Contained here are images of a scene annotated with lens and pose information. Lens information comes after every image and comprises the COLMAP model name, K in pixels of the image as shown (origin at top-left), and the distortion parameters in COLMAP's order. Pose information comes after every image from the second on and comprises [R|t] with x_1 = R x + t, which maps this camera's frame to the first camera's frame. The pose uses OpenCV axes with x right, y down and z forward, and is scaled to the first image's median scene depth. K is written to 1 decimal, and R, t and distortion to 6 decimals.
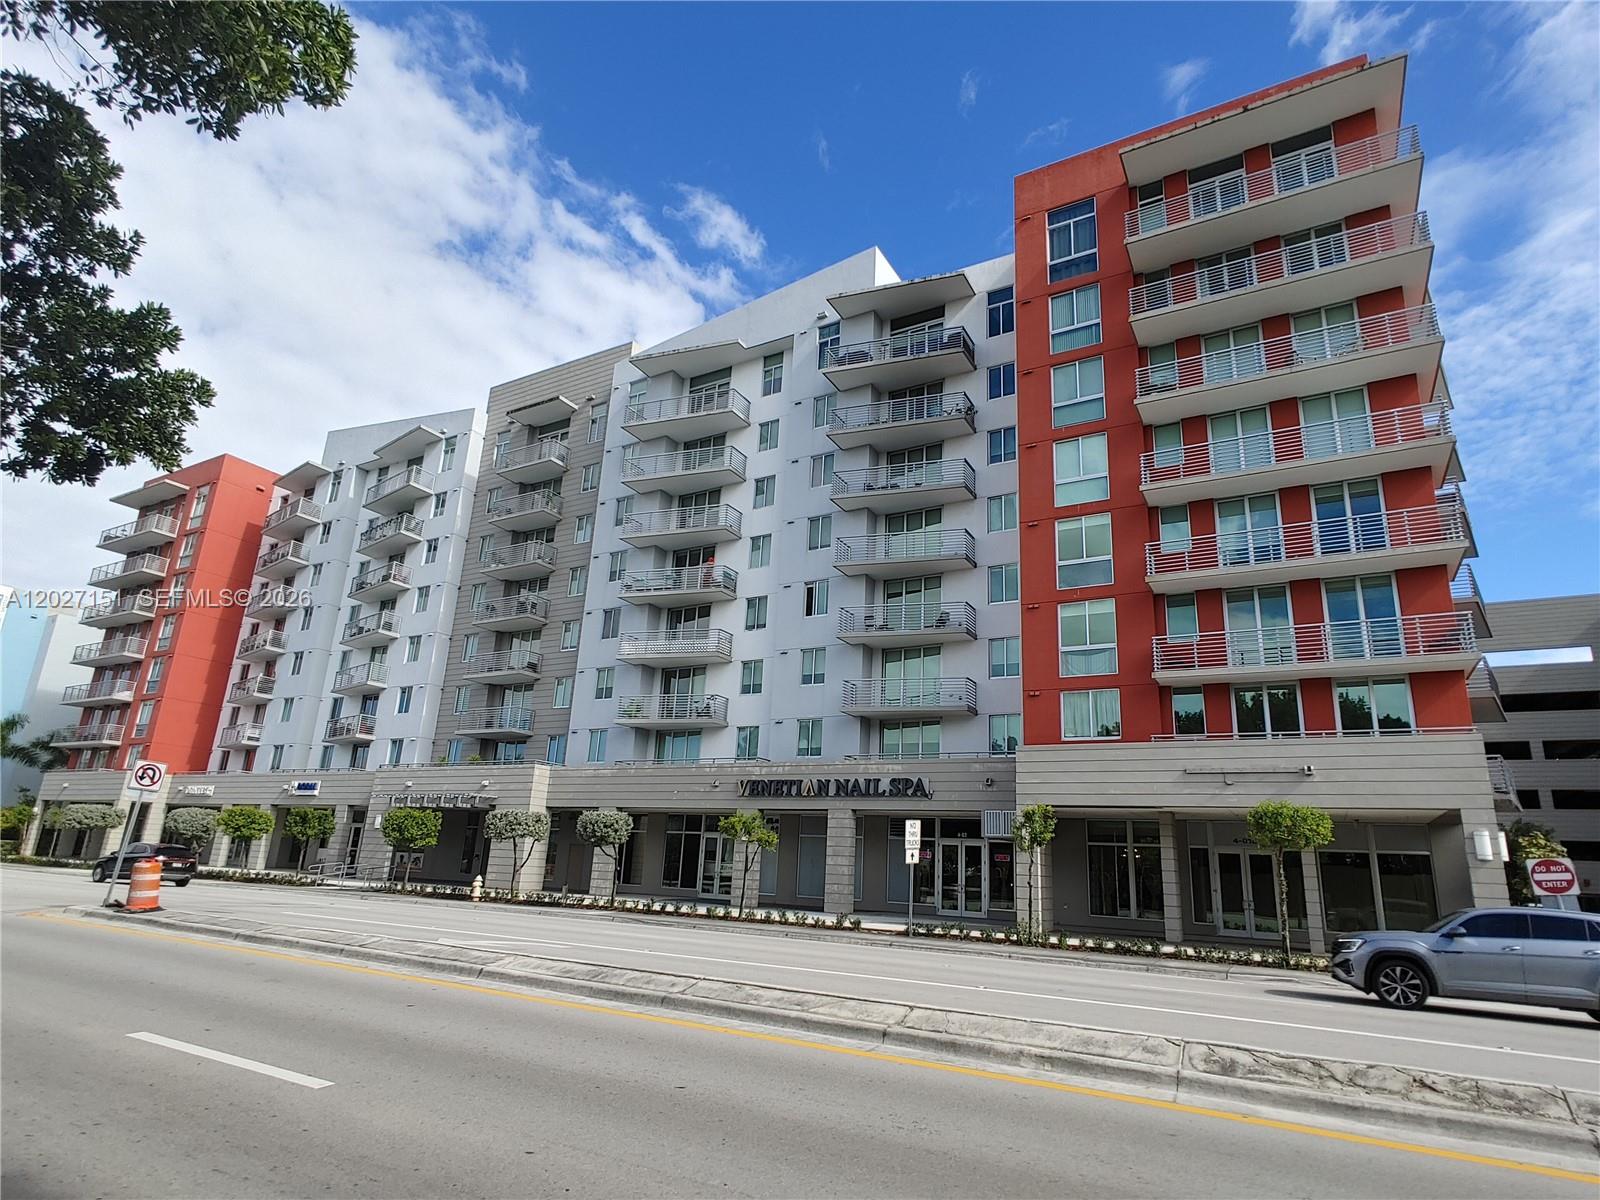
lens RADIAL K [[882.3, 0, 800.0], [0, 882.3, 600.0], [0, 0, 1]] dist [0.008608, -0.000697]
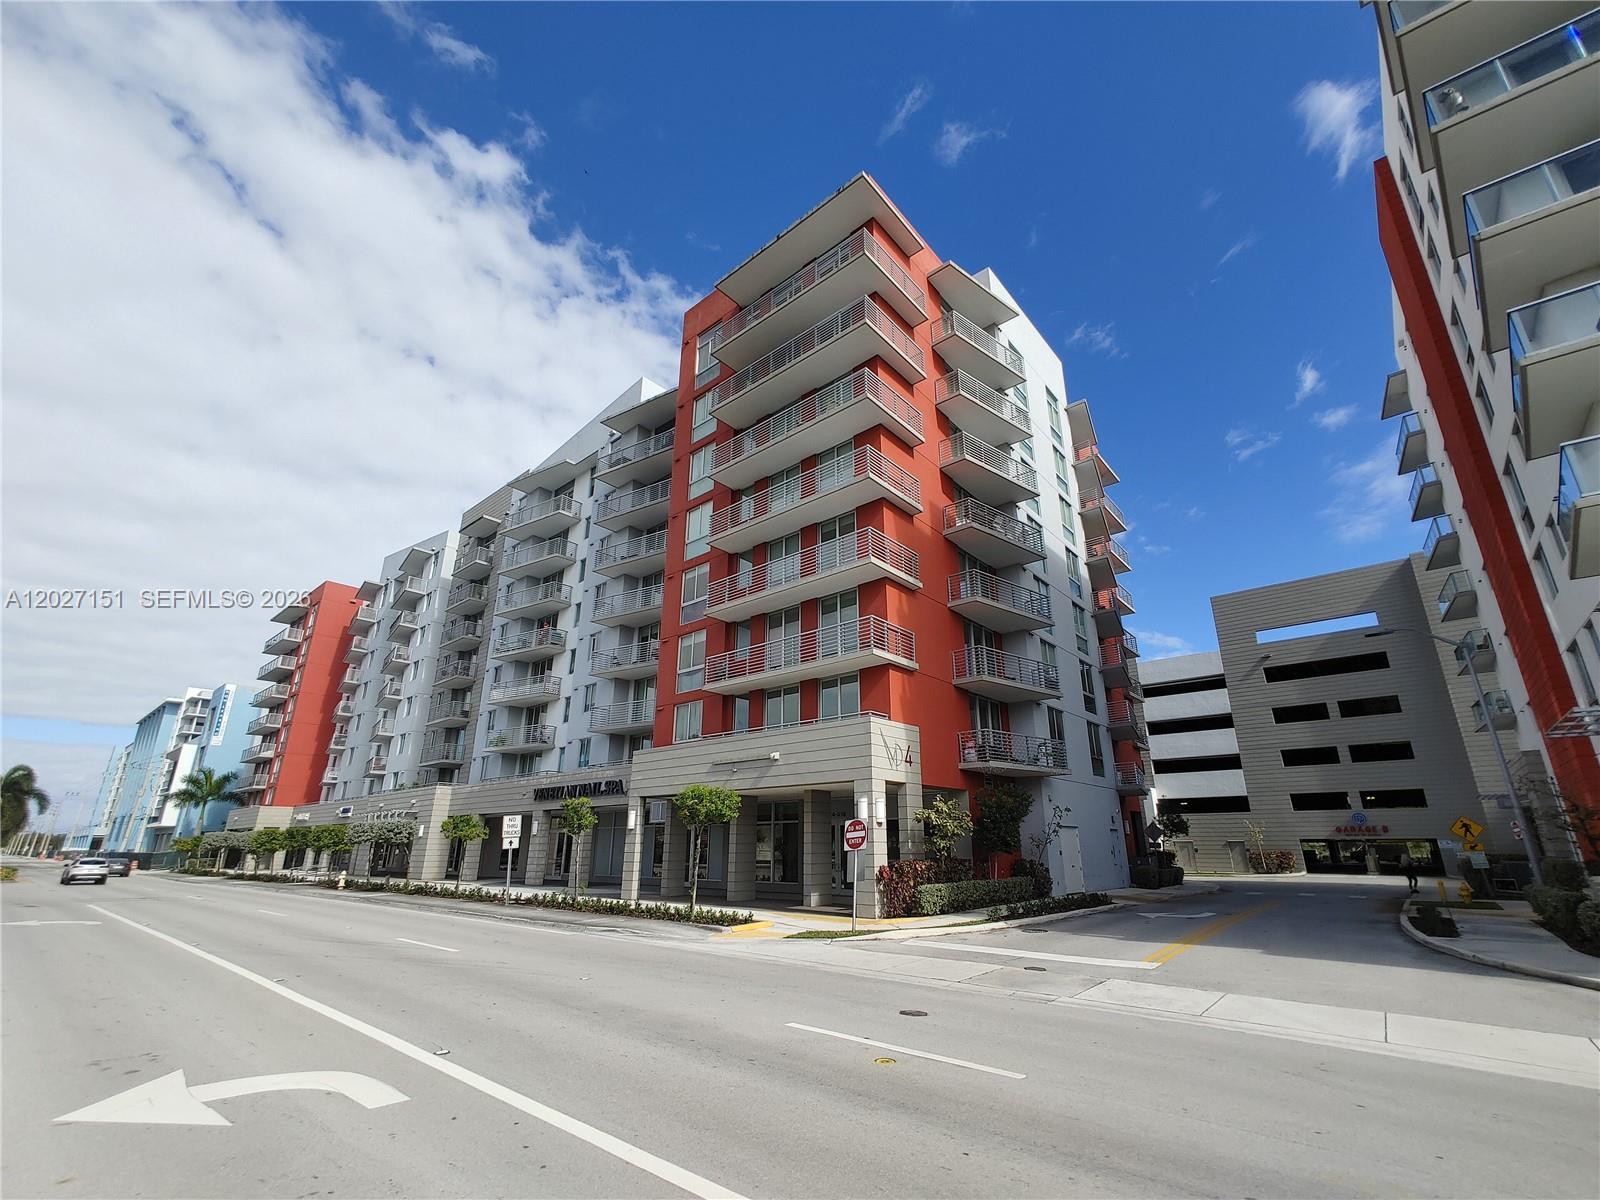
lens RADIAL K [[681.5, 0, 815.6], [0, 681.5, 617.8], [0, 0, 1]] dist [-0.000509, 0.000475]
pose [[0.983300, -0.103229, -0.149881, 0.449427], [0.098823, 0.994433, -0.036572, 0.022613], [0.152821, 0.021150, 0.988027, 0.034803]]
